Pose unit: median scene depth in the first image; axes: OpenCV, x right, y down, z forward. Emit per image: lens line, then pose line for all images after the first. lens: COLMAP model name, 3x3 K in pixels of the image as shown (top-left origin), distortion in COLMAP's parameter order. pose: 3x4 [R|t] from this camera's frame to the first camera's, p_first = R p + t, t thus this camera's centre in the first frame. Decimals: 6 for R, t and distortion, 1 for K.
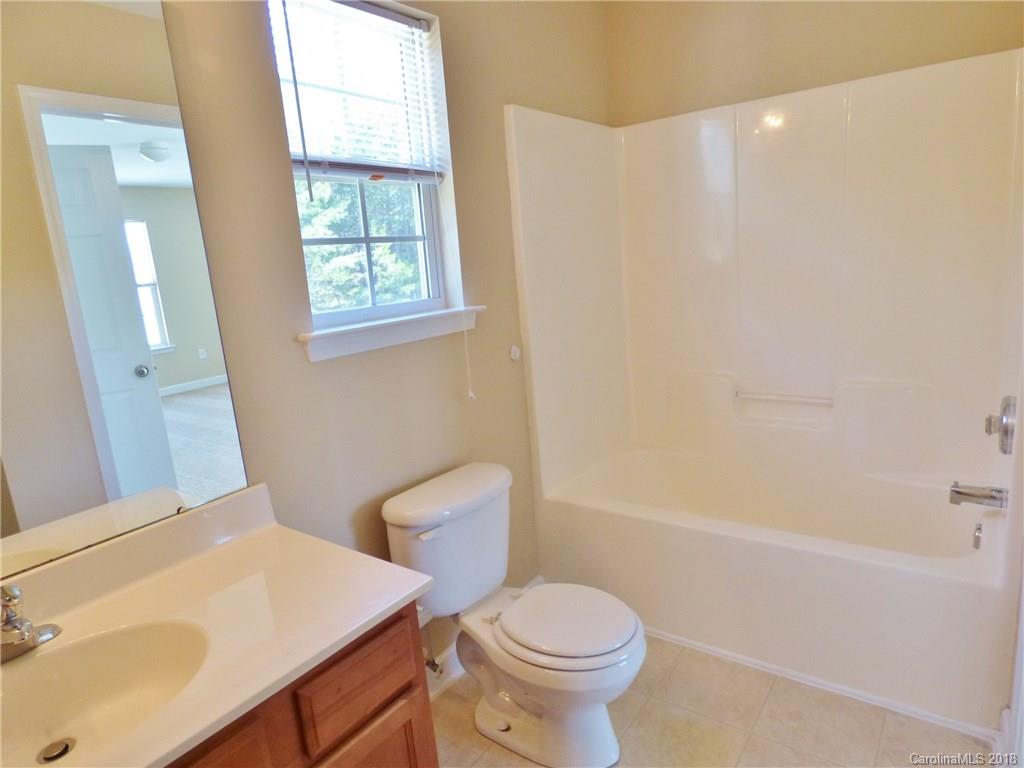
lens RADIAL K [[625.6, 0, 512.0], [0, 625.6, 384.0], [0, 0, 1]] dist [-0.008486, 0.000111]
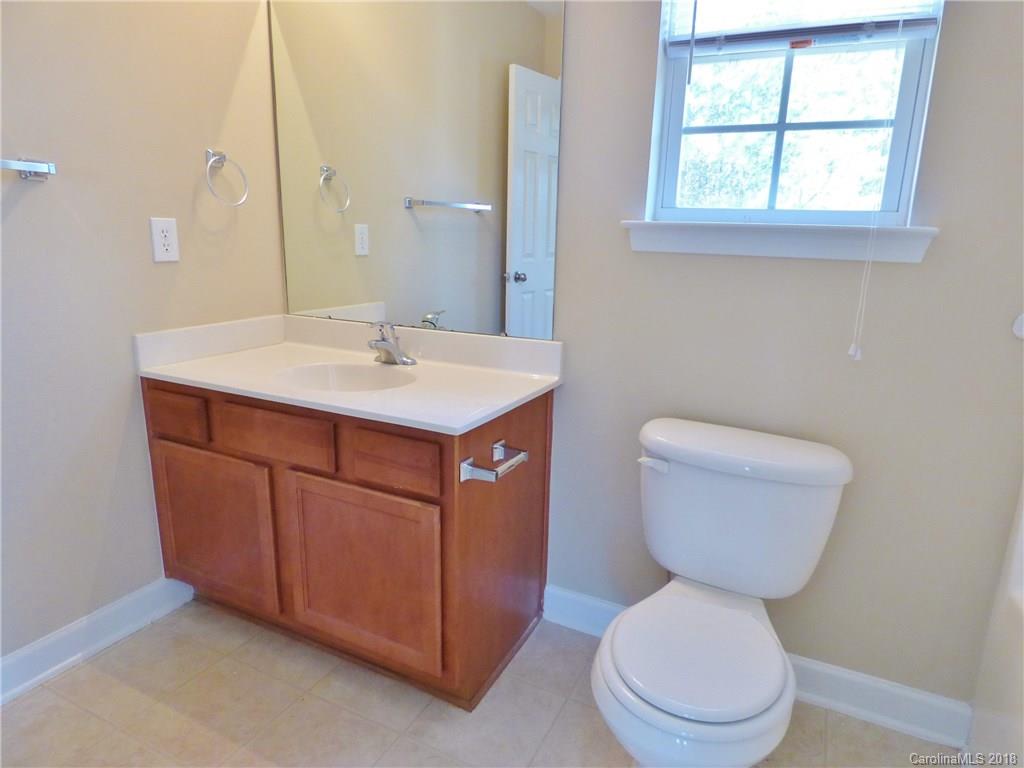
lens RADIAL K [[625.6, 0, 512.0], [0, 625.6, 384.0], [0, 0, 1]] dist [-0.008486, 0.000111]
pose [[0.173936, 0.316402, -0.932543, 0.667375], [-0.230316, 0.933784, 0.273866, -0.065578], [0.957445, 0.167144, 0.235291, 0.598619]]
